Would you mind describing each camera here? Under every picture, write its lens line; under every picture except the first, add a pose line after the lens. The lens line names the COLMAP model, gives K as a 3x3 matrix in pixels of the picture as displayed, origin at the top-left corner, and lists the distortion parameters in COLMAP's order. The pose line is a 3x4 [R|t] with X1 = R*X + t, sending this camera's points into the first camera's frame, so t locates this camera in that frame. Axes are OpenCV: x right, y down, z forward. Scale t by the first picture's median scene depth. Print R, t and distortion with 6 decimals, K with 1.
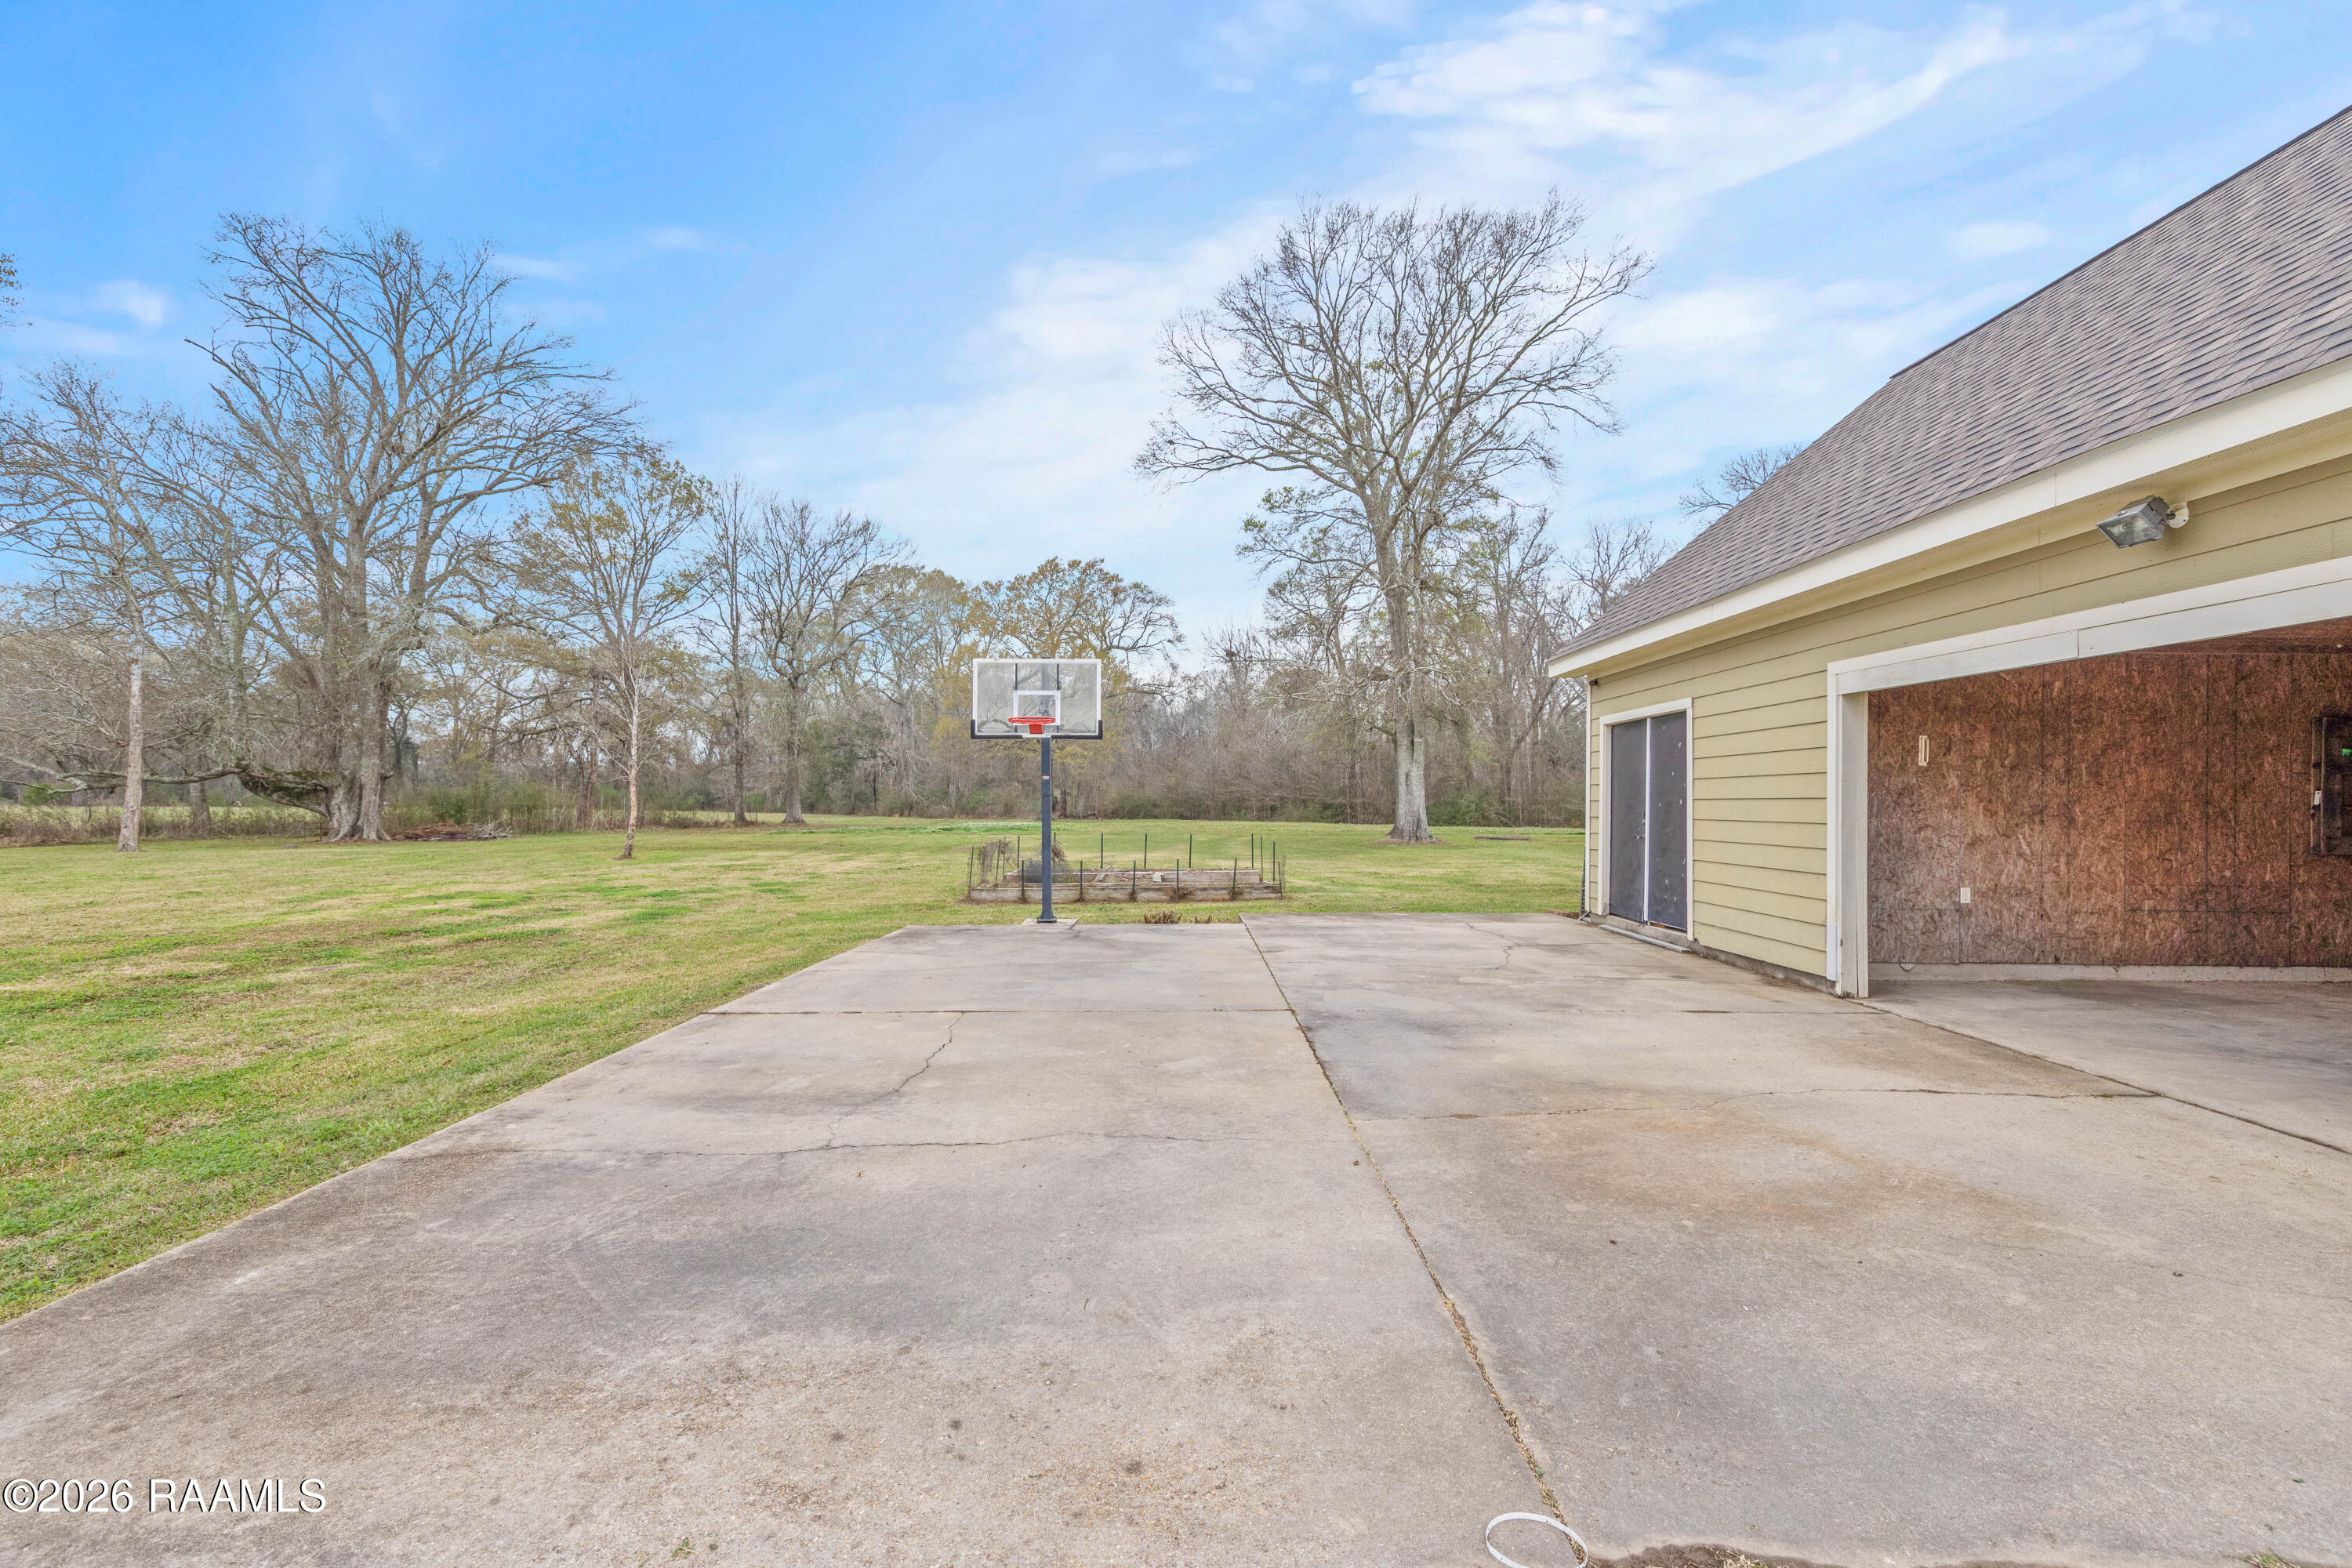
lens RADIAL K [[1044.8, 0, 1176.0], [0, 1044.8, 796.8], [0, 0, 1]] dist [0.017583, -0.000154]
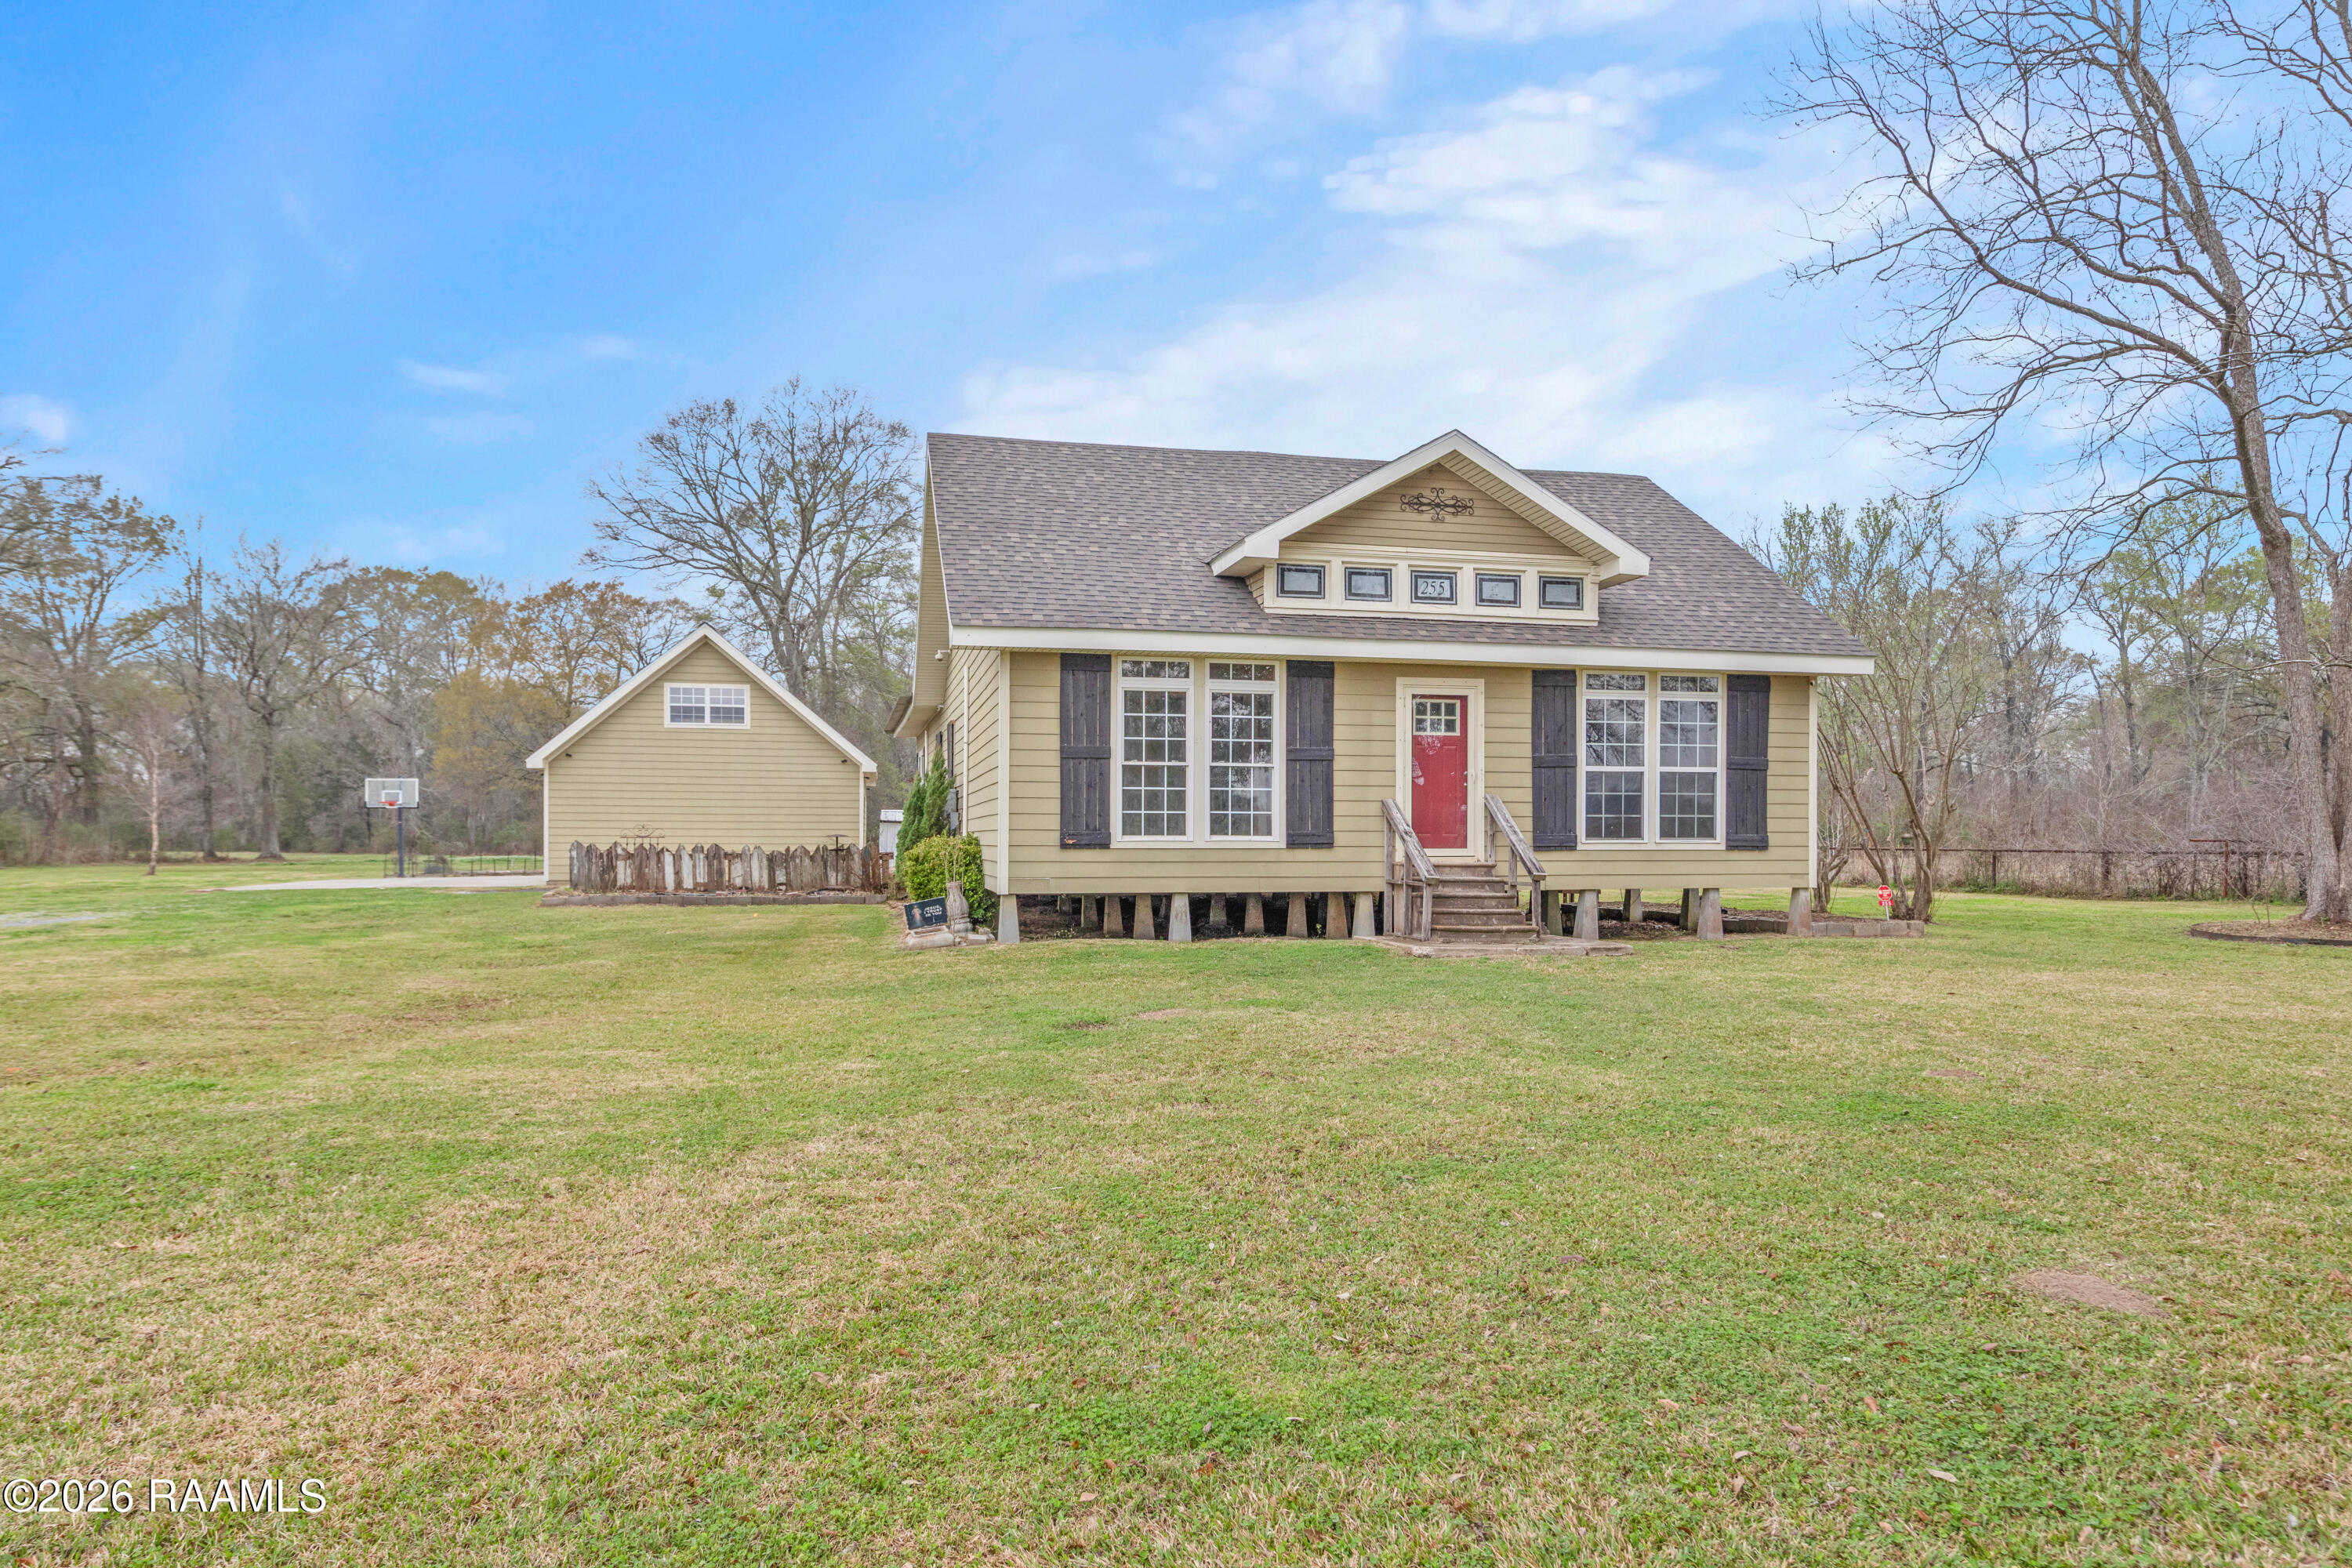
lens RADIAL K [[1418.2, 0, 1182.4], [0, 1418.2, 834.3], [0, 0, 1]] dist [0.006339, 0.001725]
pose [[0.973846, -0.007619, 0.227082, 0.240392], [0.006810, 0.999967, 0.004349, 0.002666], [-0.227108, -0.002689, 0.973866, -0.713760]]
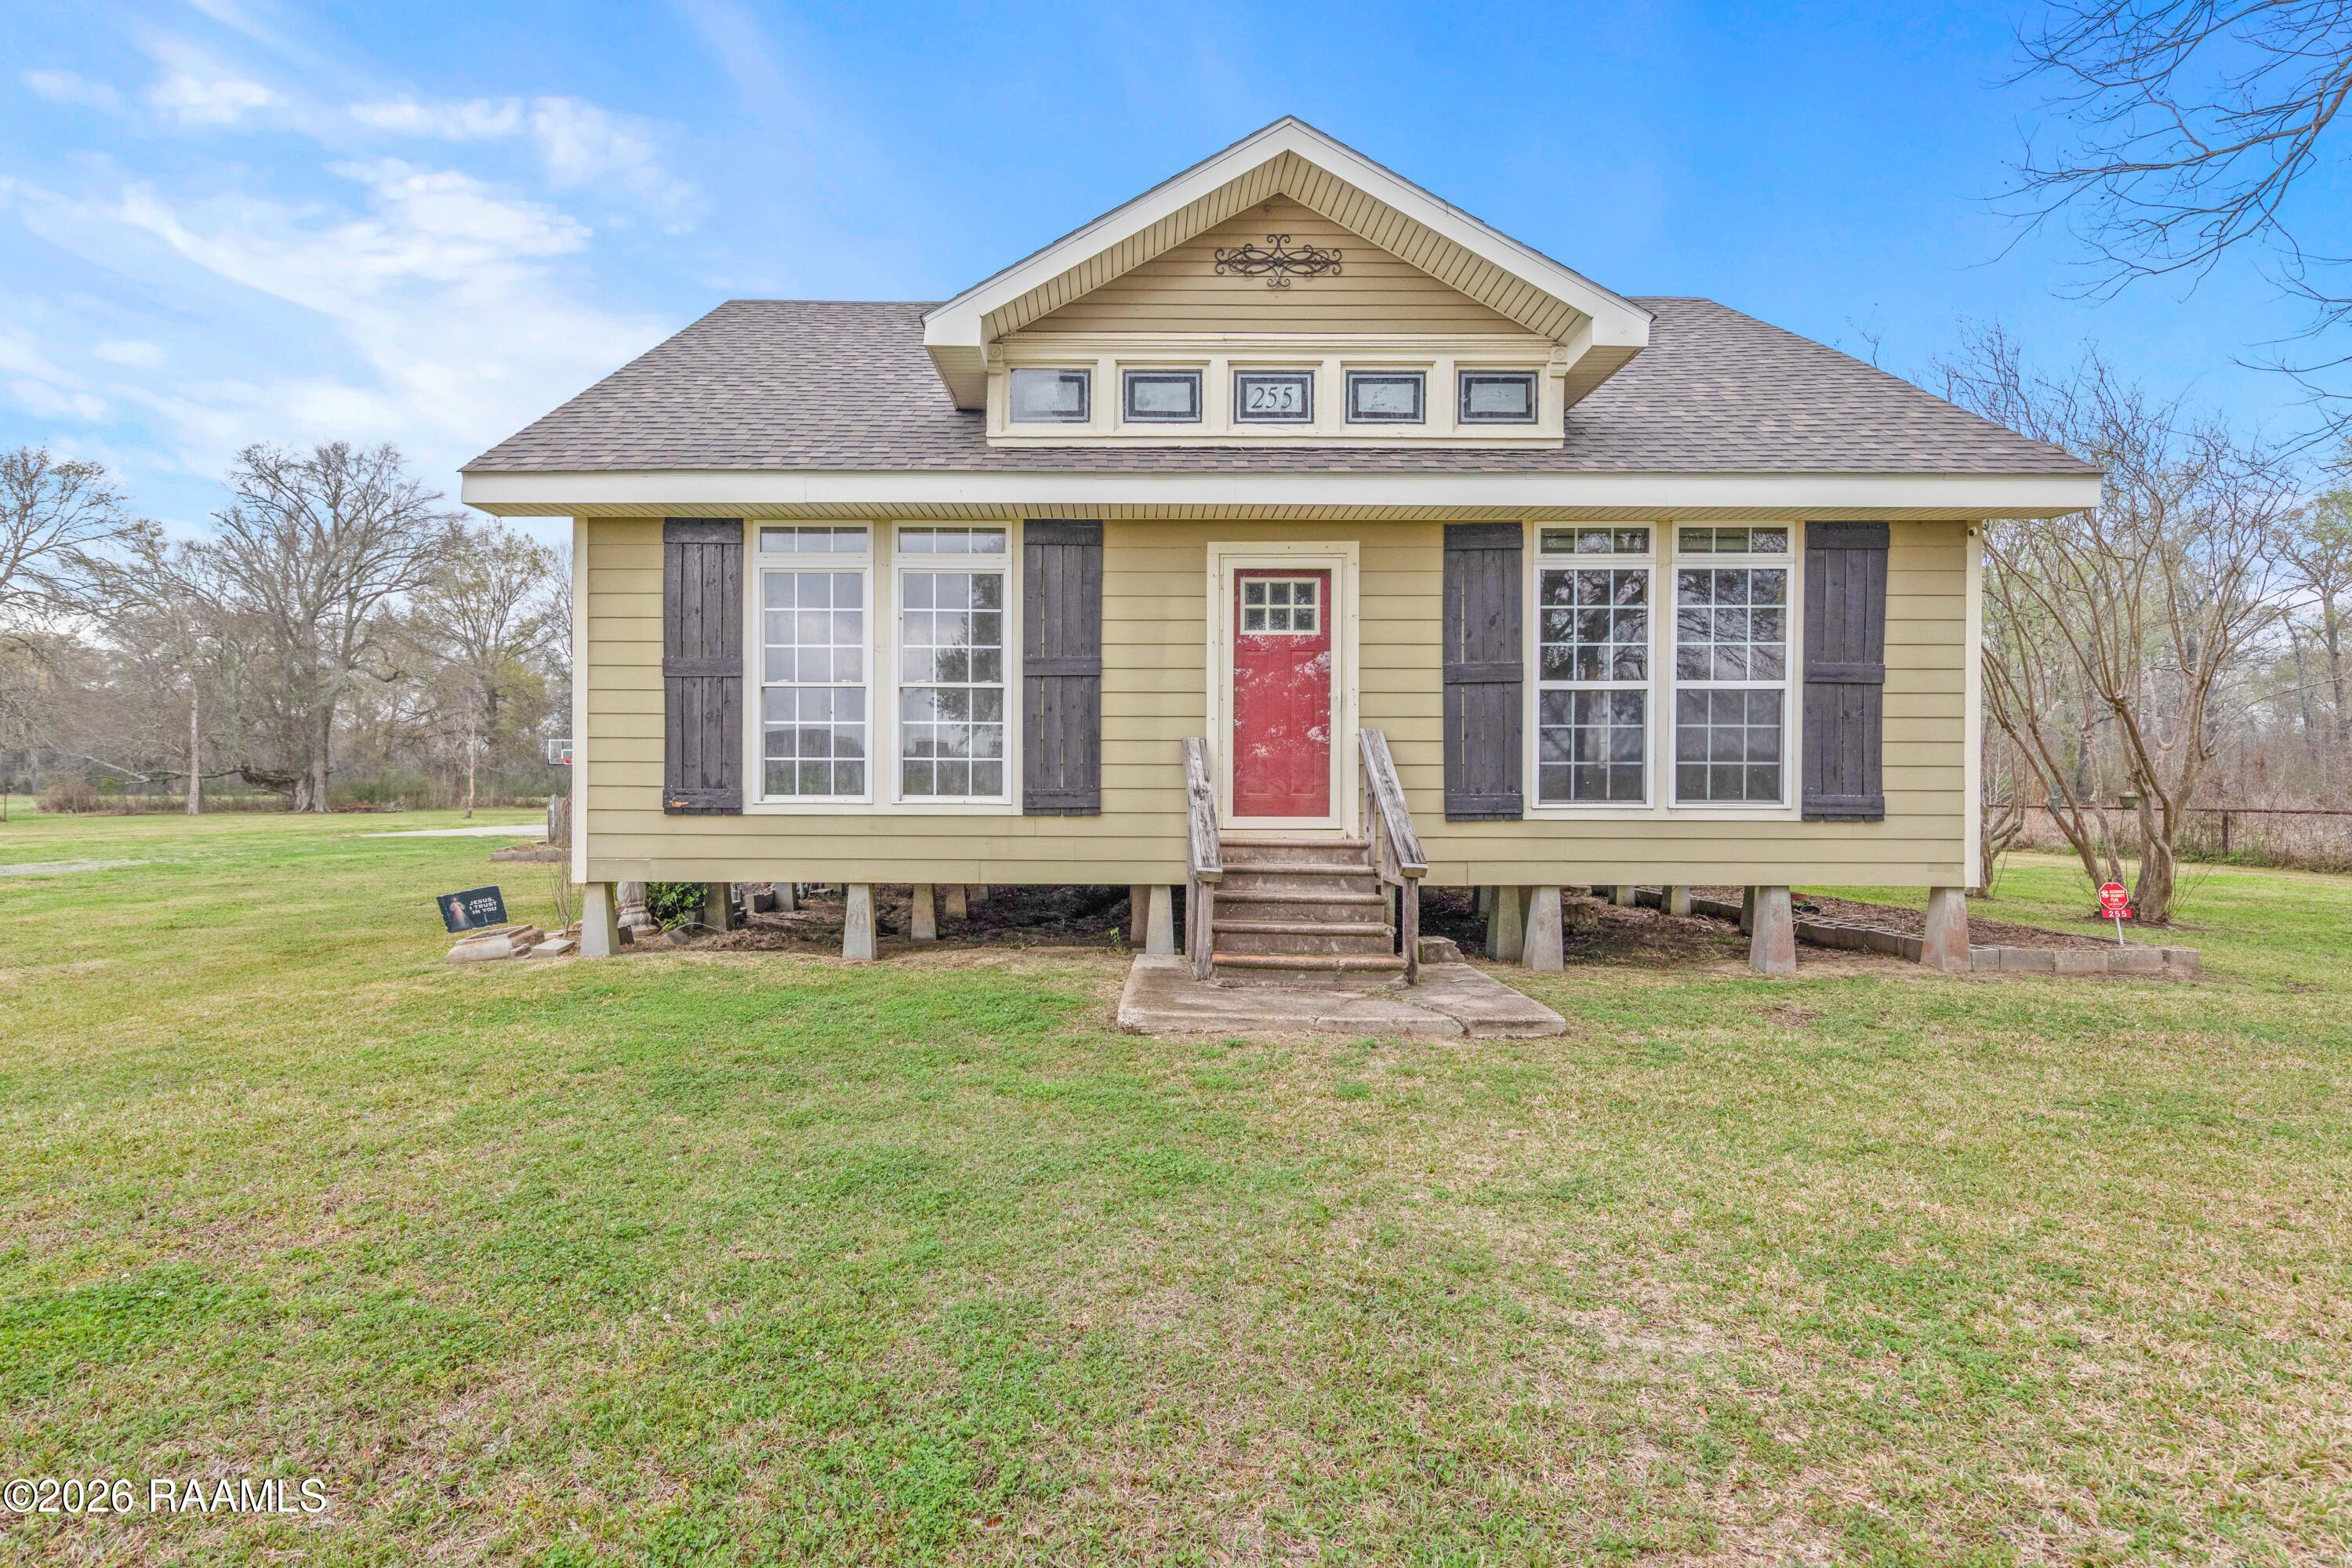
lens RADIAL K [[1114.0, 0, 1112.2], [0, 1114.0, 789.0], [0, 0, 1]] dist [0.004571, 0.000777]
pose [[0.999979, -0.006299, -0.001775, 0.357158], [0.006309, 0.999965, 0.005568, 0.002776], [0.001740, -0.005579, 0.999983, -0.556504]]
